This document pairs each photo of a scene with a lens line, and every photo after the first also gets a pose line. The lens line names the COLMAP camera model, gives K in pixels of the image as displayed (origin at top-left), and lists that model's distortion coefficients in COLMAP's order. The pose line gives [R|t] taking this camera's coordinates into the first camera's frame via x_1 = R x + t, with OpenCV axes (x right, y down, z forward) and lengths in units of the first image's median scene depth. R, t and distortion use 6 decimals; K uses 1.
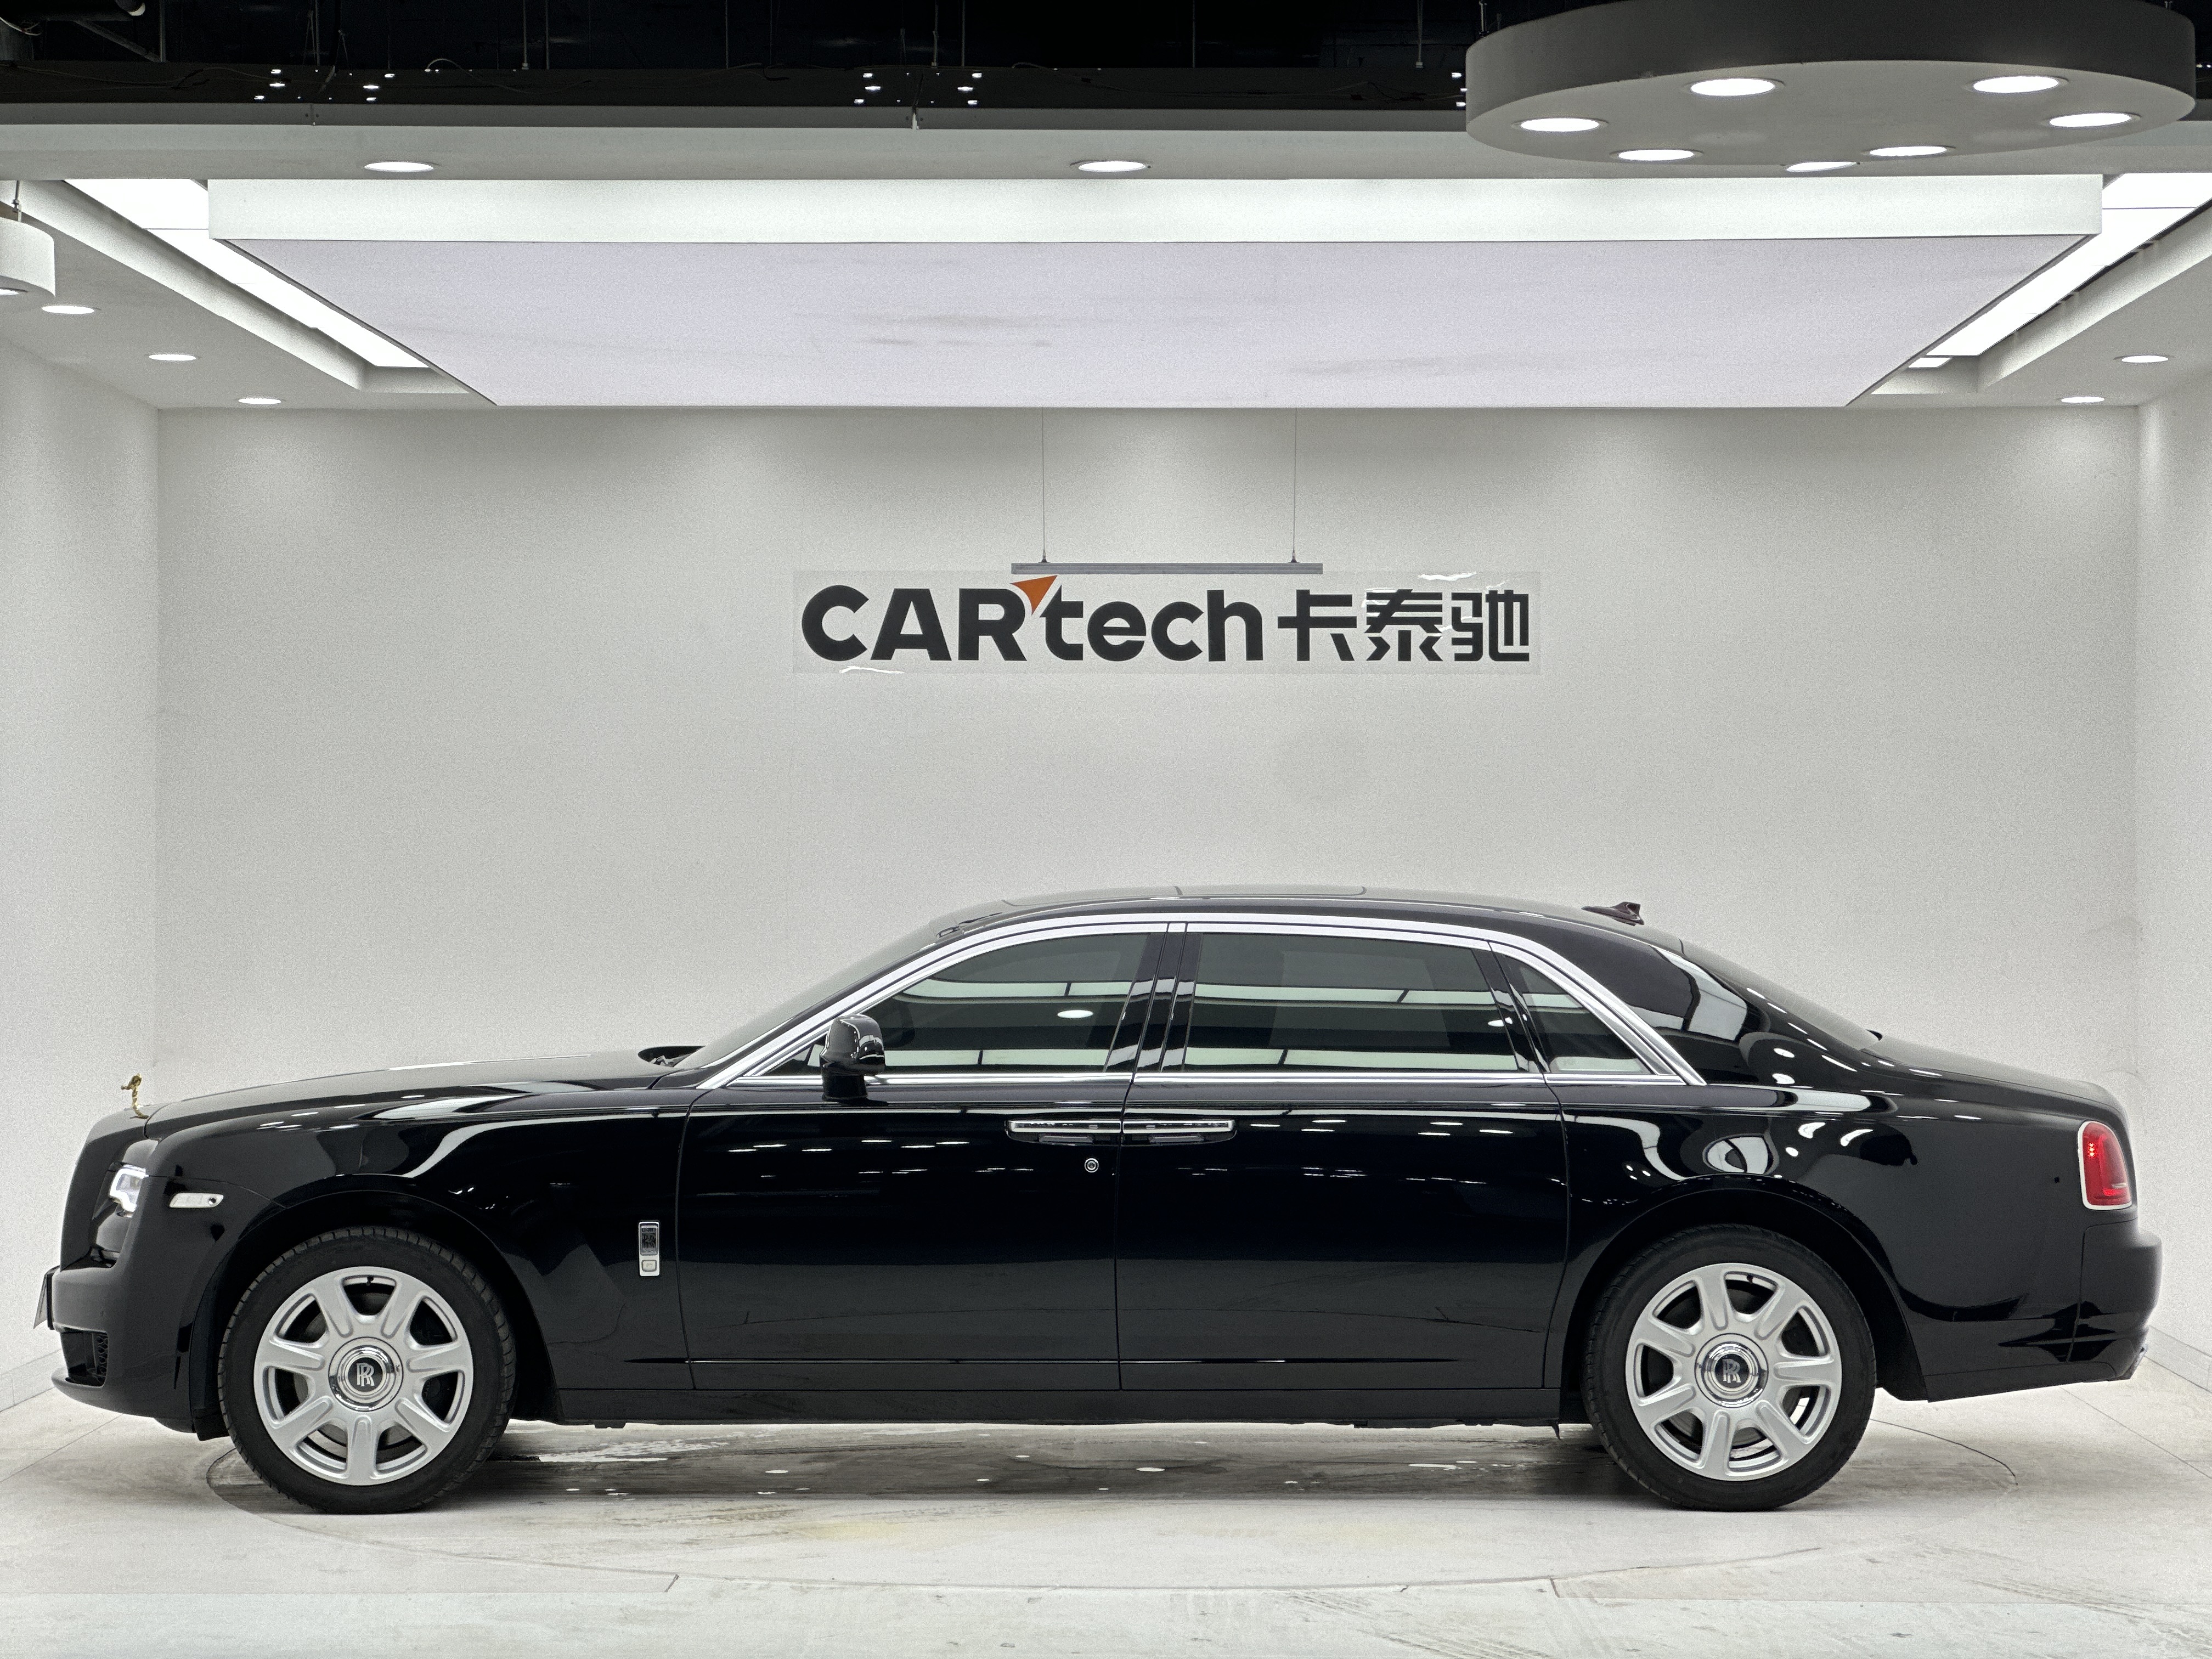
lens RADIAL K [[4945.8, 0, 1106.0], [0, 4945.8, 829.5], [0, 0, 1]] dist [-0.360121, 6.034418]
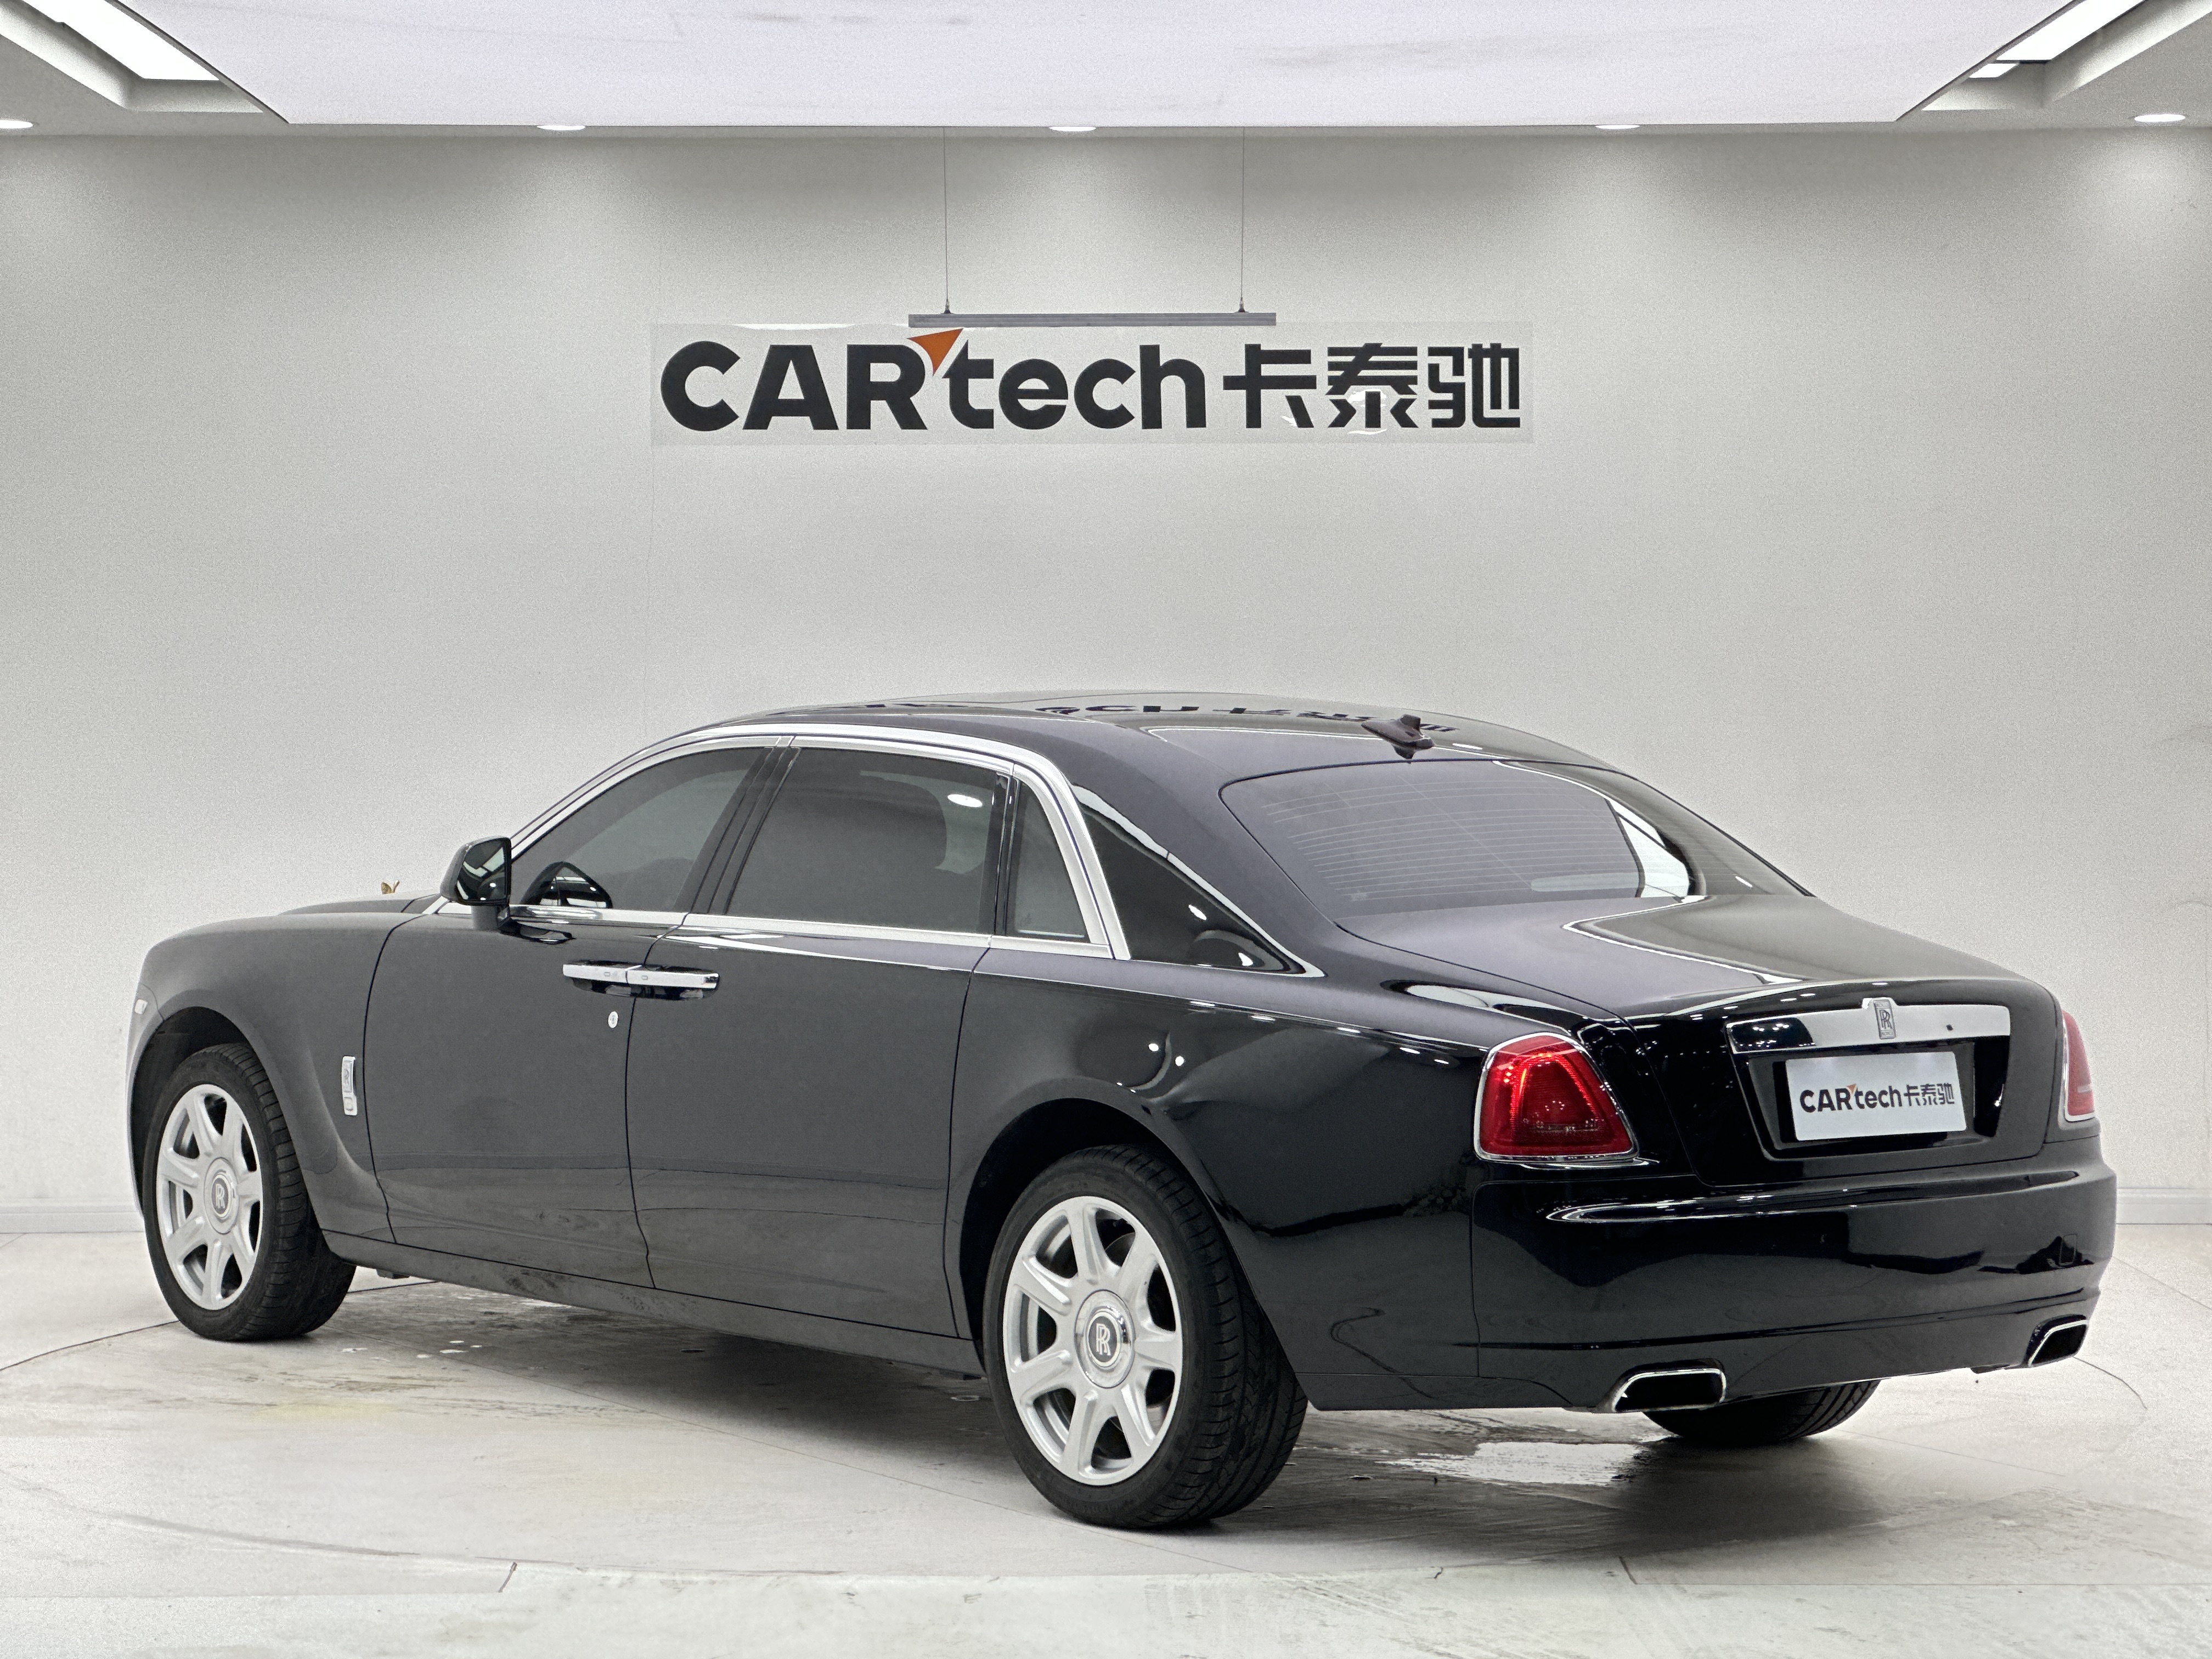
lens RADIAL K [[4945.8, 0, 1106.0], [0, 4945.8, 829.5], [0, 0, 1]] dist [-0.360121, 6.034418]
pose [[0.999548, -0.006797, 0.029288, -0.010669], [0.005751, 0.999348, 0.035633, 0.004388], [-0.029511, -0.035448, 0.998936, 0.152419]]
